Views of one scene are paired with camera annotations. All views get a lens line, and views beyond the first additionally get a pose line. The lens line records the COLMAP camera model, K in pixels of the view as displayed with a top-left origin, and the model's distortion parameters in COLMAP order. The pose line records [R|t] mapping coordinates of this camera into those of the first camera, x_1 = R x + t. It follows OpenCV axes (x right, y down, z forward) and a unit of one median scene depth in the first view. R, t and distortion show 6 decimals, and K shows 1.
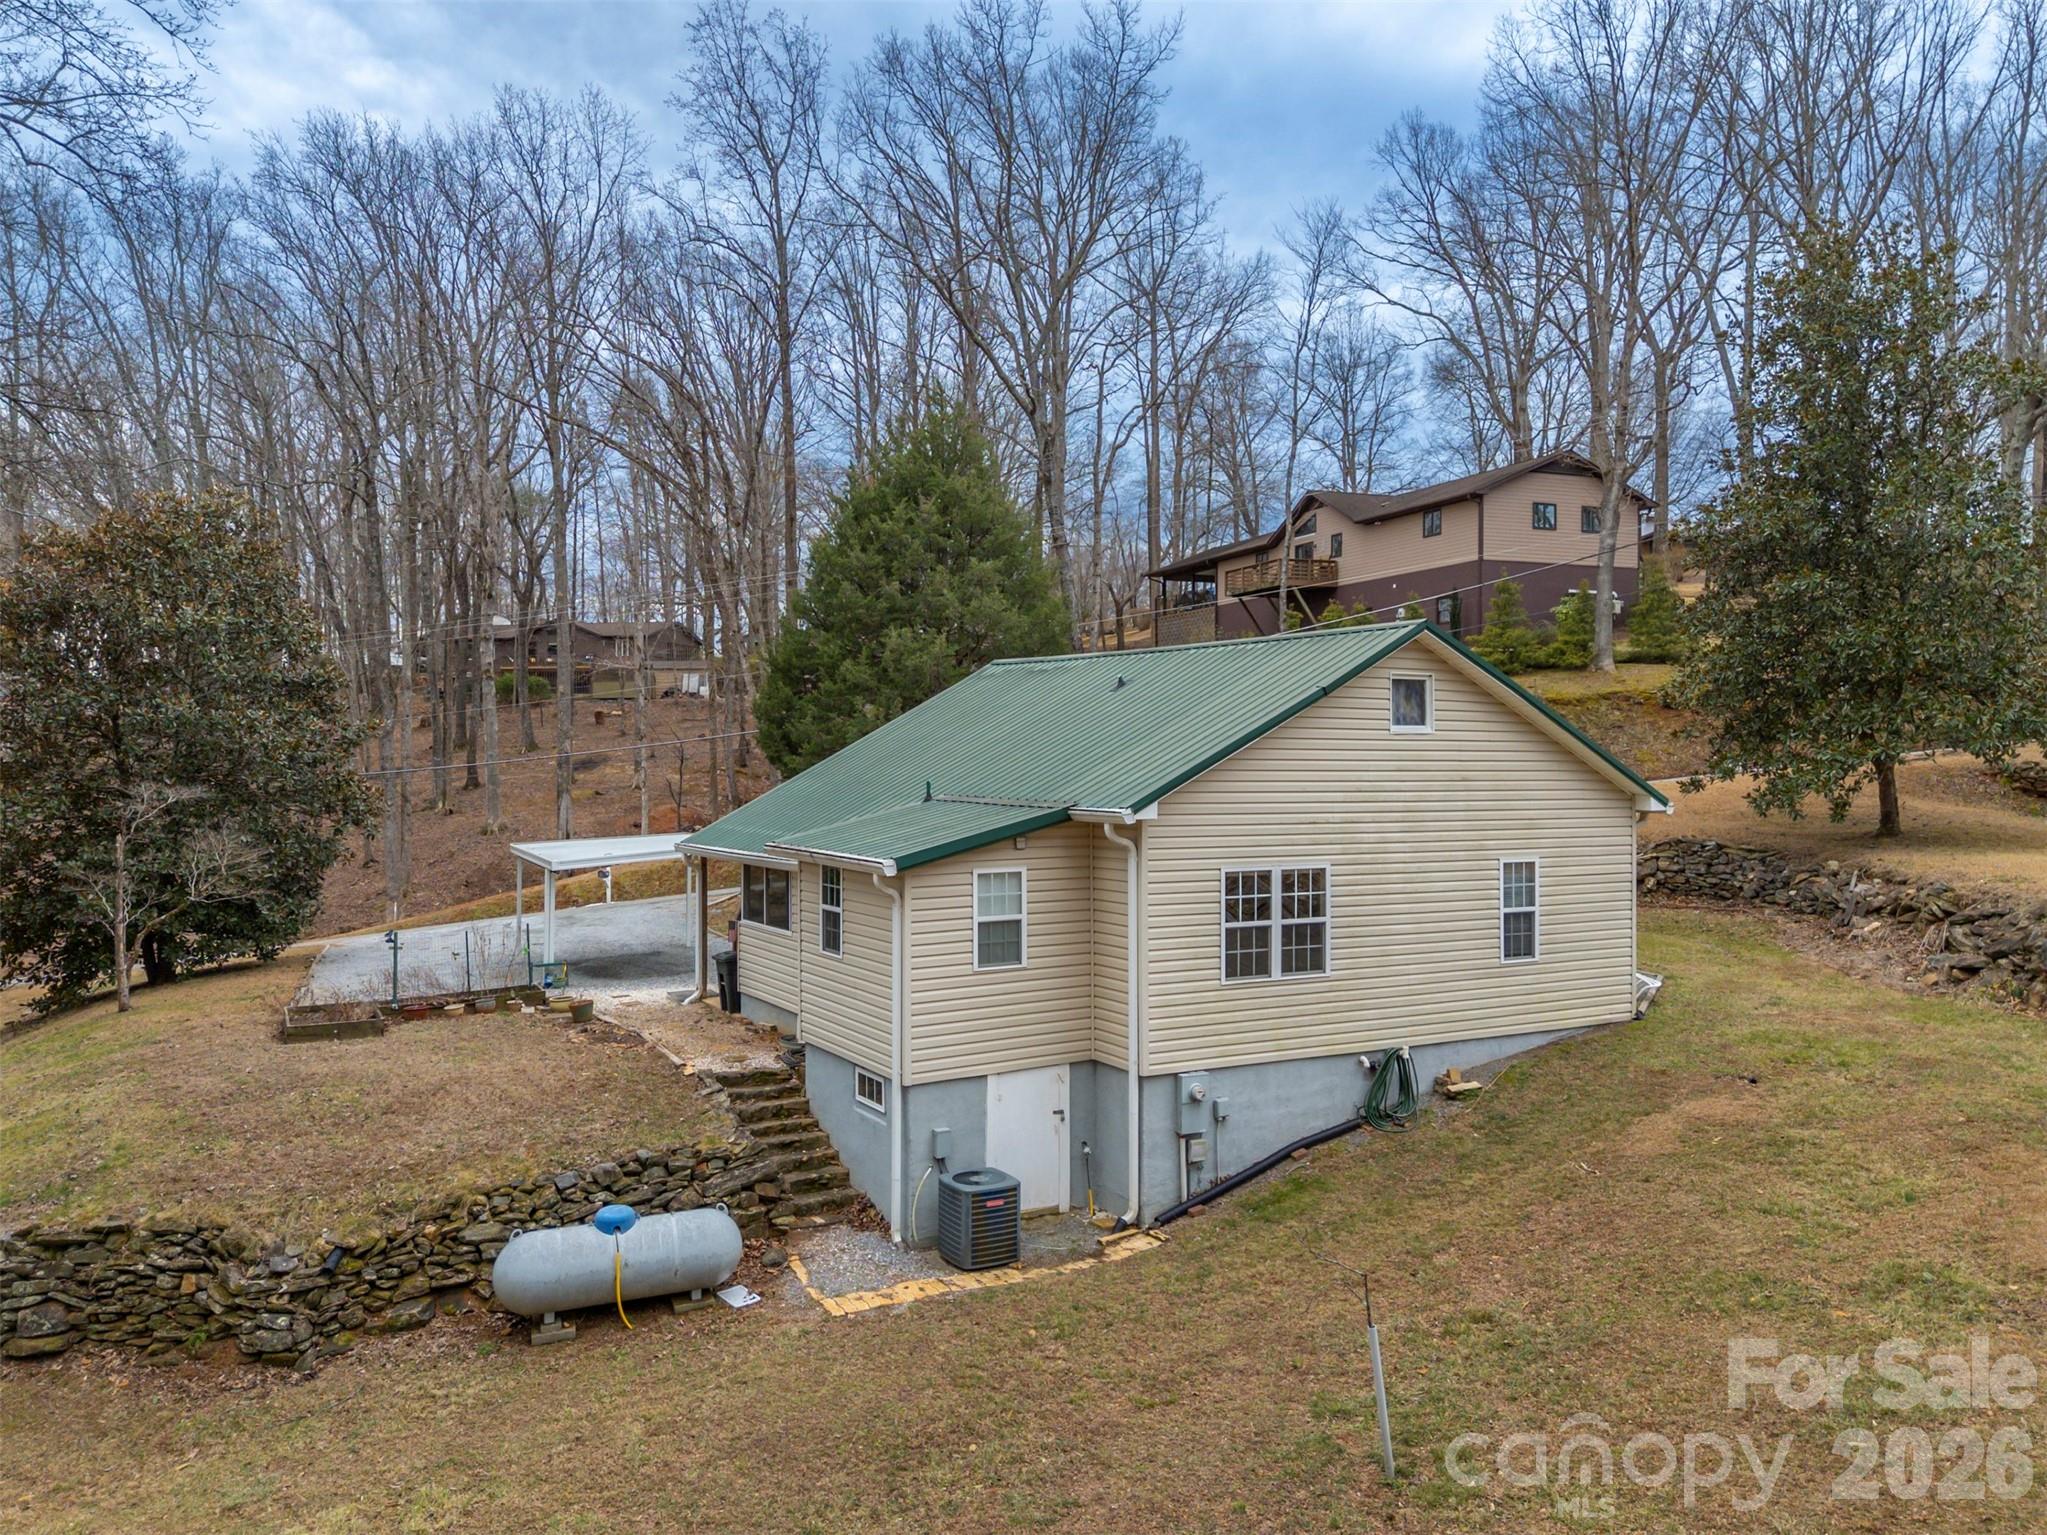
lens RADIAL K [[1510.7, 0, 1031.6], [0, 1510.7, 754.9], [0, 0, 1]] dist [0.072455, -0.055138]
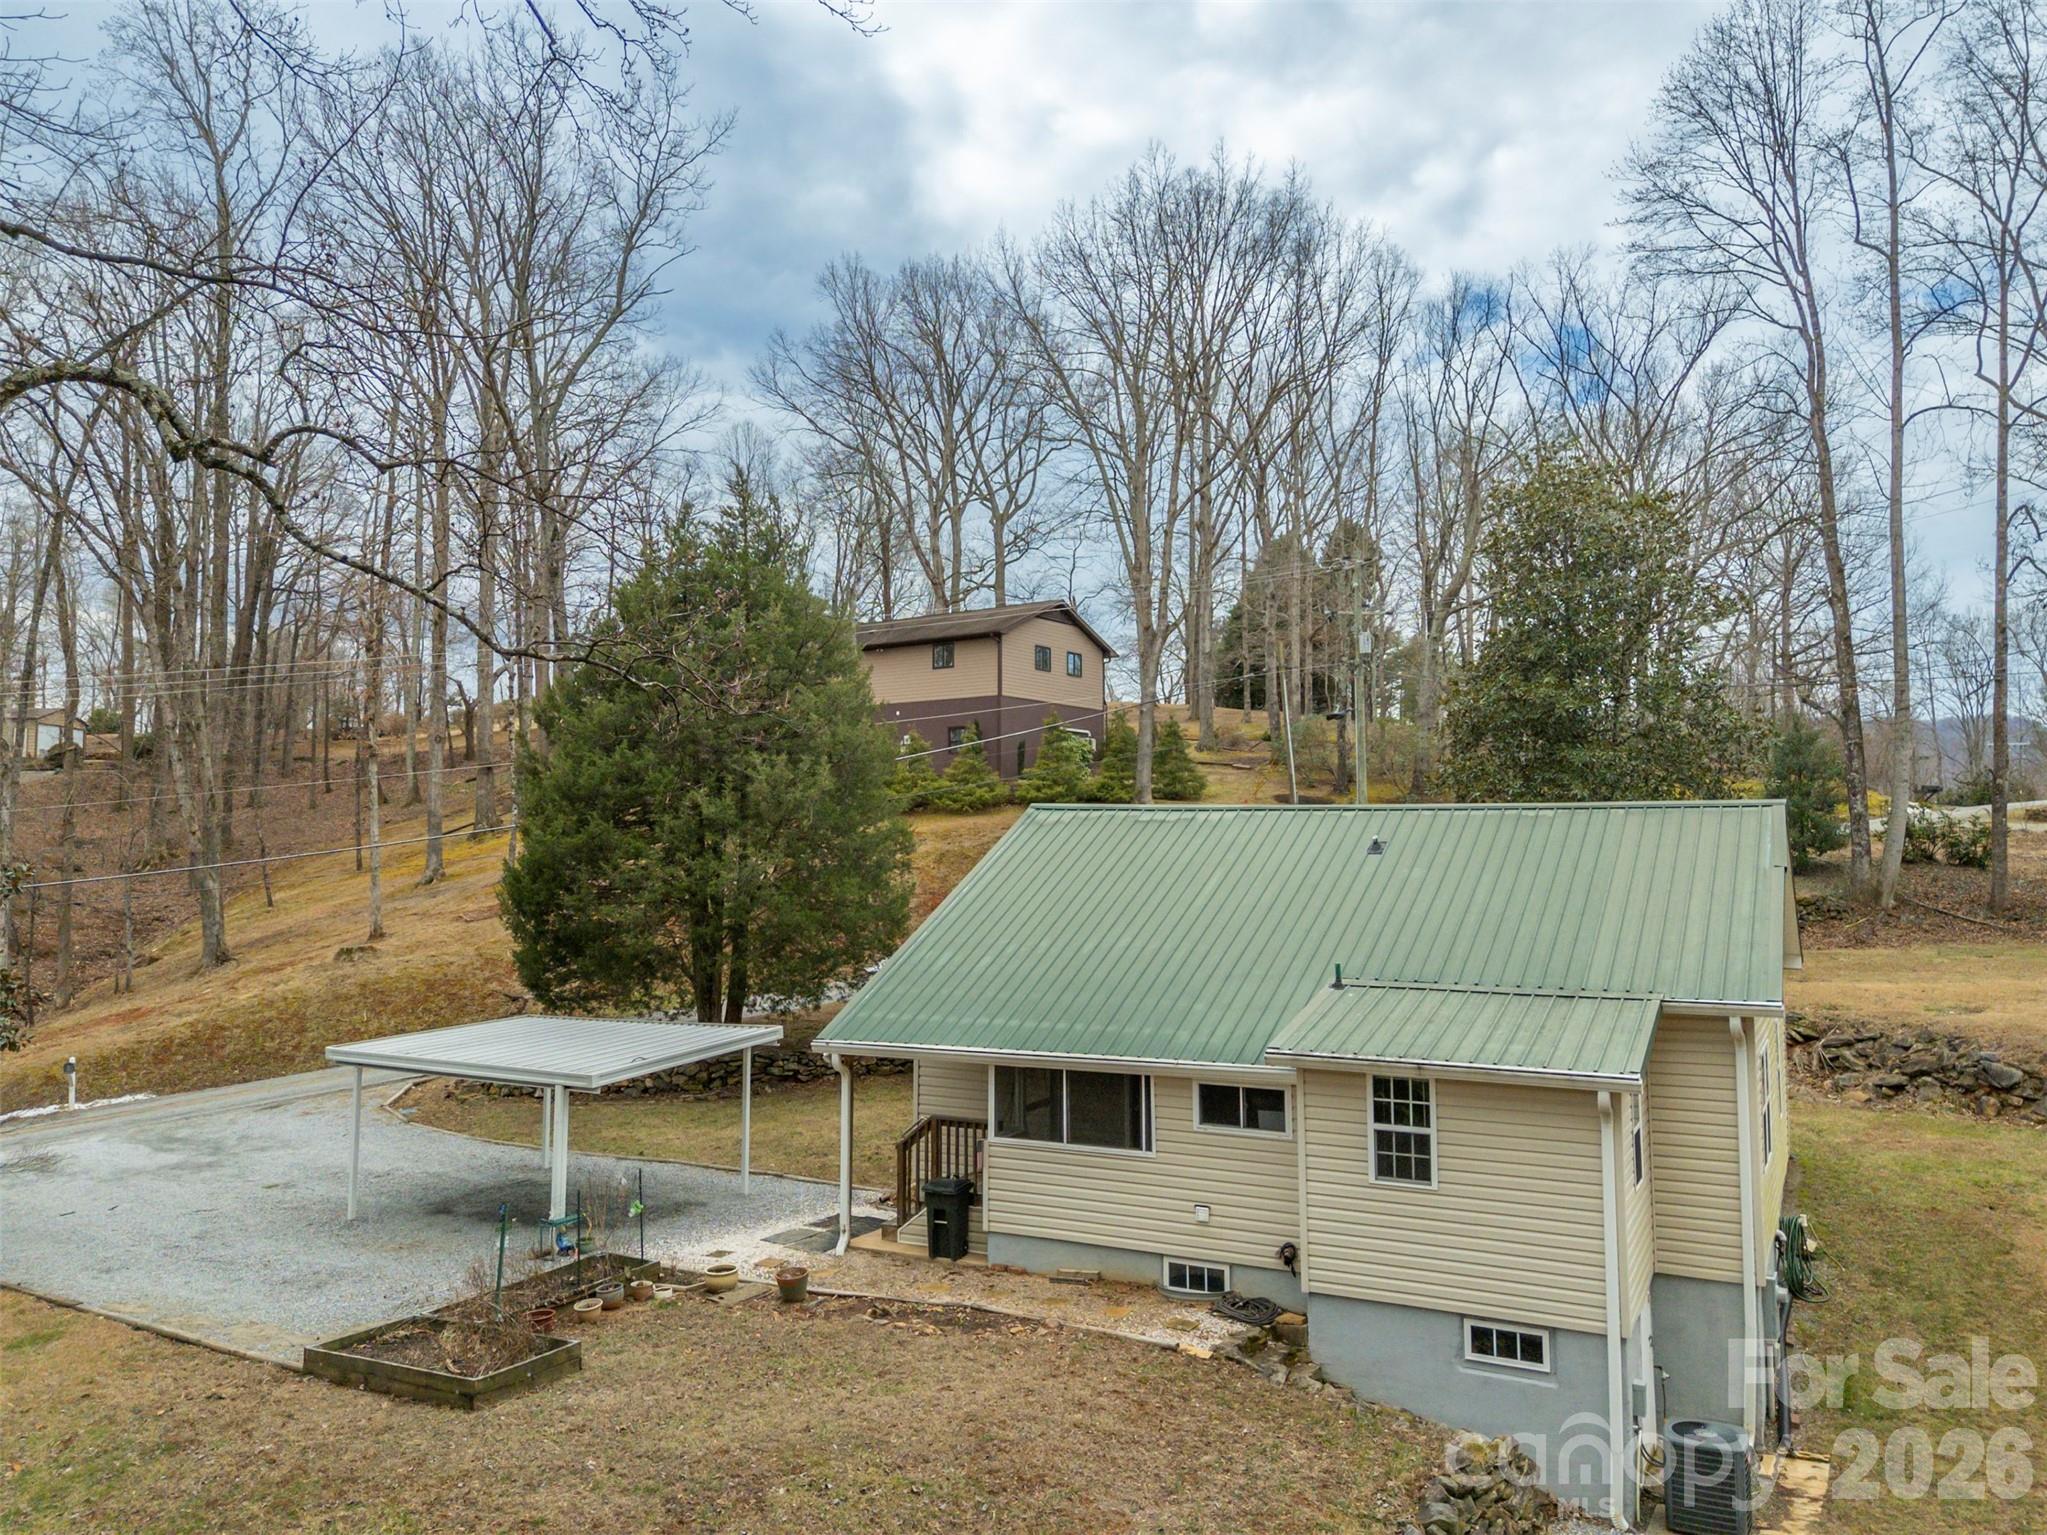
lens RADIAL K [[1510.7, 0, 1026.5], [0, 1510.7, 754.4], [0, 0, 1]] dist [0.072455, -0.055138]
pose [[0.841506, 0.038668, 0.538862, -0.798287], [-0.000402, 0.997480, -0.070950, -0.047461], [-0.540248, 0.059488, 0.839401, 0.401775]]
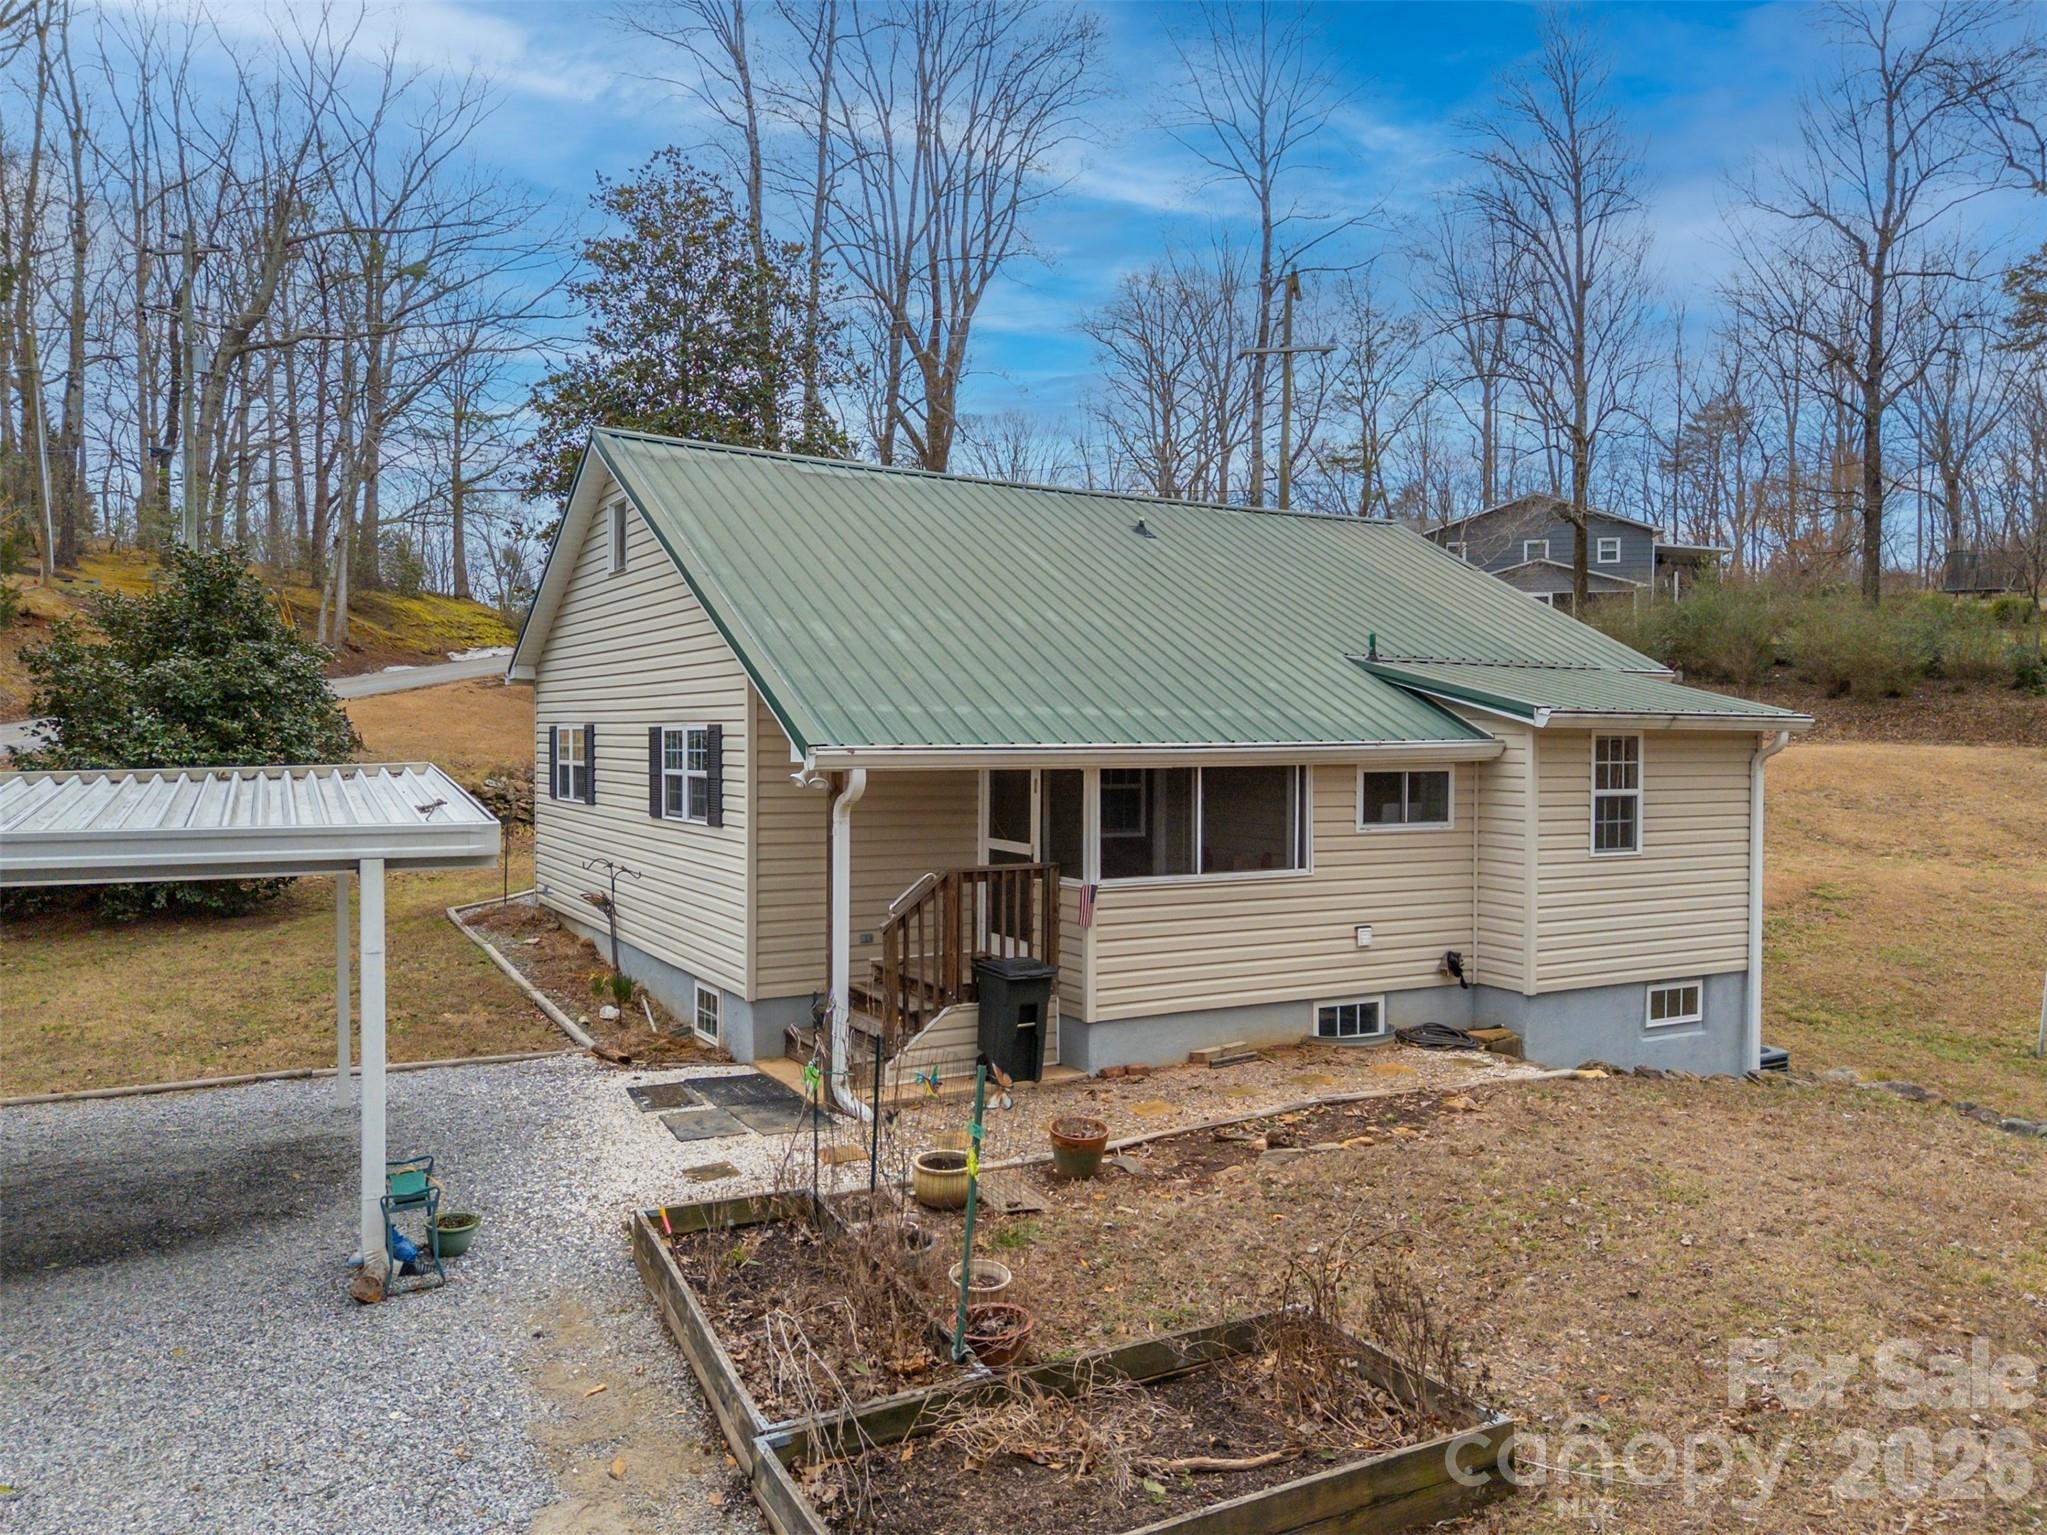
lens RADIAL K [[1510.7, 0, 1026.8], [0, 1510.7, 753.3], [0, 0, 1]] dist [0.072455, -0.055138]
pose [[0.001985, -0.016004, 0.999870, -0.911797], [-0.002554, 0.999869, 0.016009, 0.070305], [-0.999995, -0.002586, 0.001944, 1.307150]]
